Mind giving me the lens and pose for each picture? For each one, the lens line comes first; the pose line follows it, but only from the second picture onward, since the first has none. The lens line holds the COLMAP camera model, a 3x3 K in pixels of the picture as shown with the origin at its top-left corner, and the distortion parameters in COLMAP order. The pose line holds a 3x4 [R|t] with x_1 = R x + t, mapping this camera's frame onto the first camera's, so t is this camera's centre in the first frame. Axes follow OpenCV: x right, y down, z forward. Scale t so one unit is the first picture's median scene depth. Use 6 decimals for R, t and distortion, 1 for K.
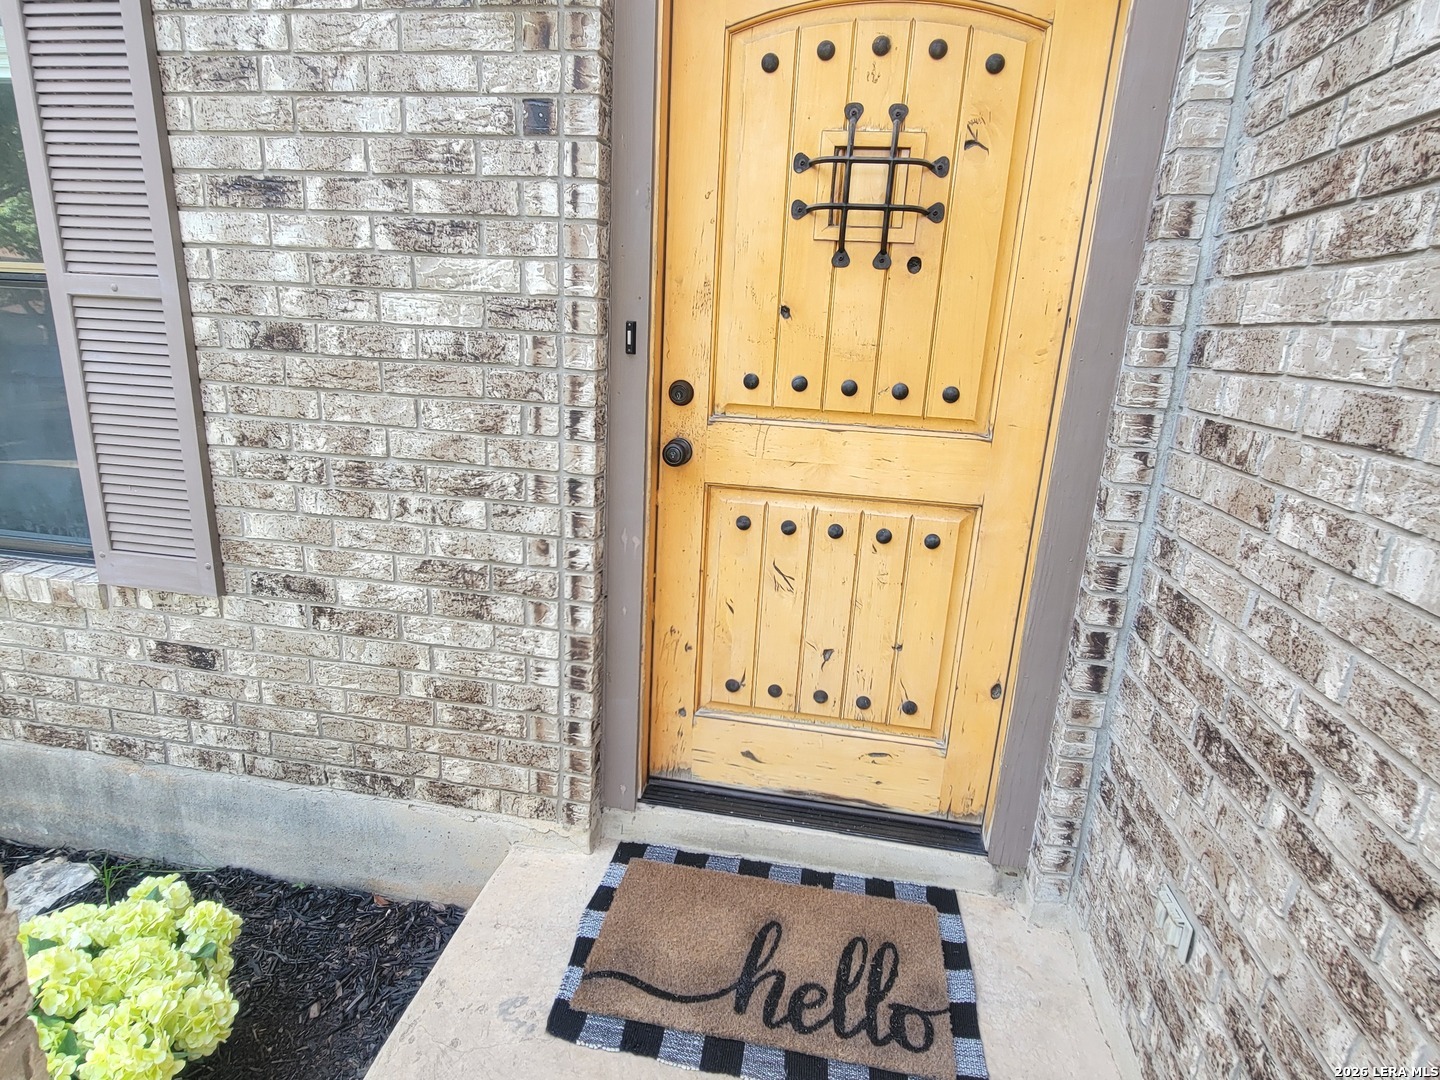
lens RADIAL K [[783.8, 0, 707.8], [0, 783.8, 547.6], [0, 0, 1]] dist [-0.000381, -0.000459]
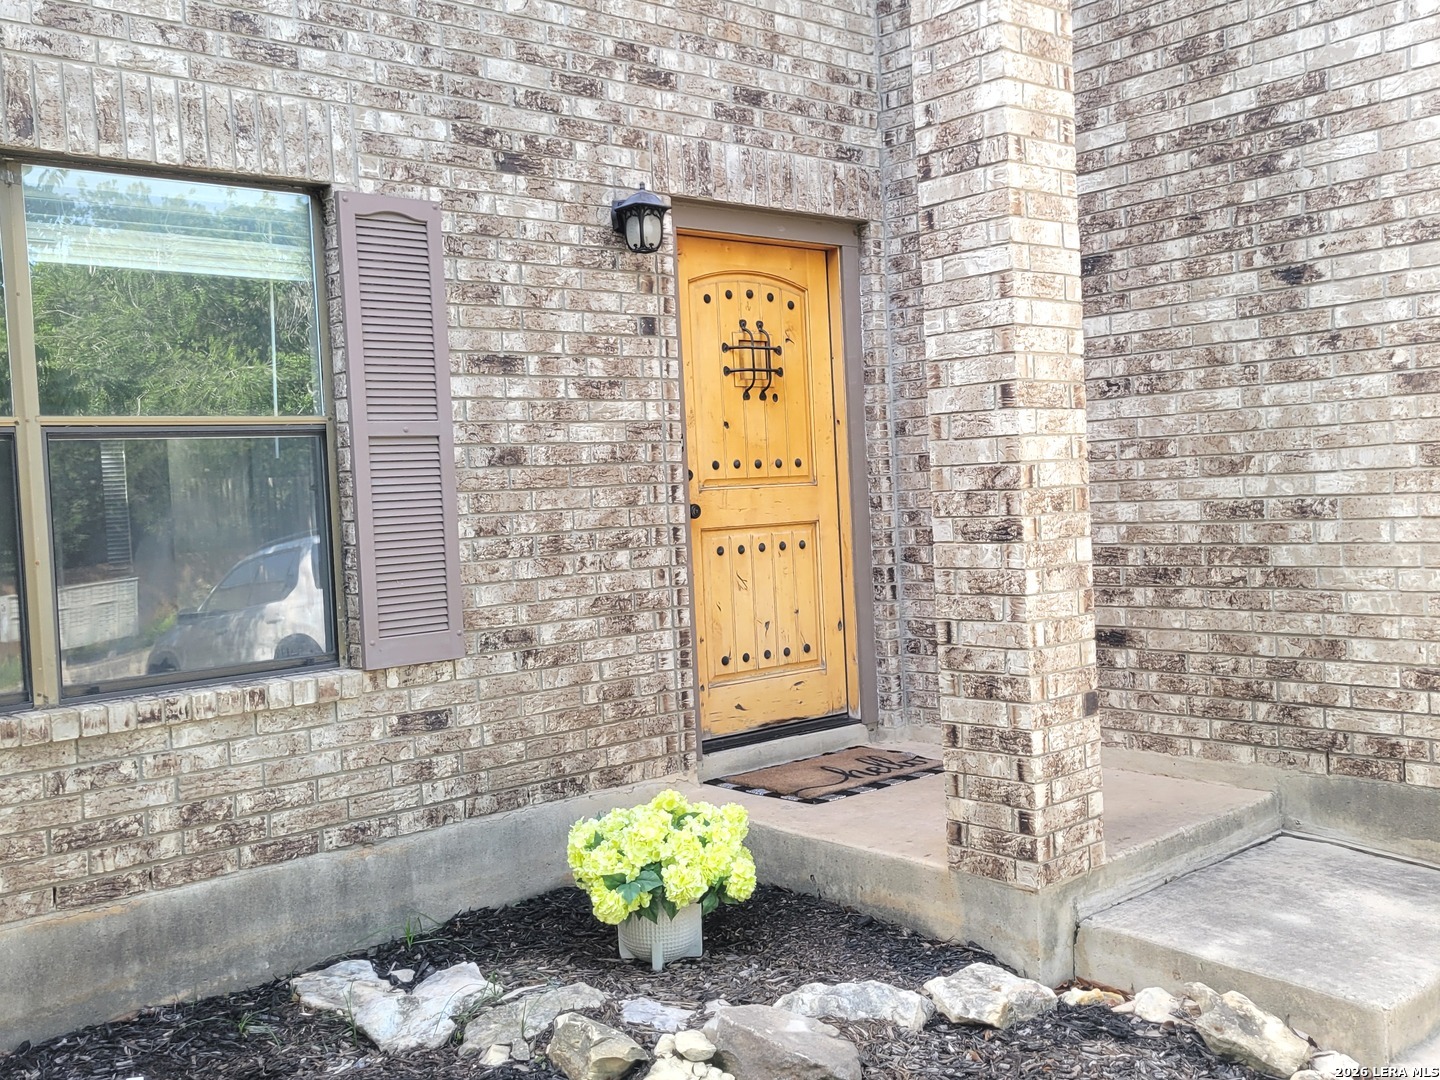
lens RADIAL K [[1444.2, 0, 720.0], [0, 1444.2, 540.0], [0, 0, 1]] dist [0.010120, 0.003111]
pose [[0.620100, -0.104218, 0.777570, -2.397871], [0.290630, 0.951135, -0.104291, 0.272249], [-0.728705, 0.290656, 0.620087, -0.903881]]
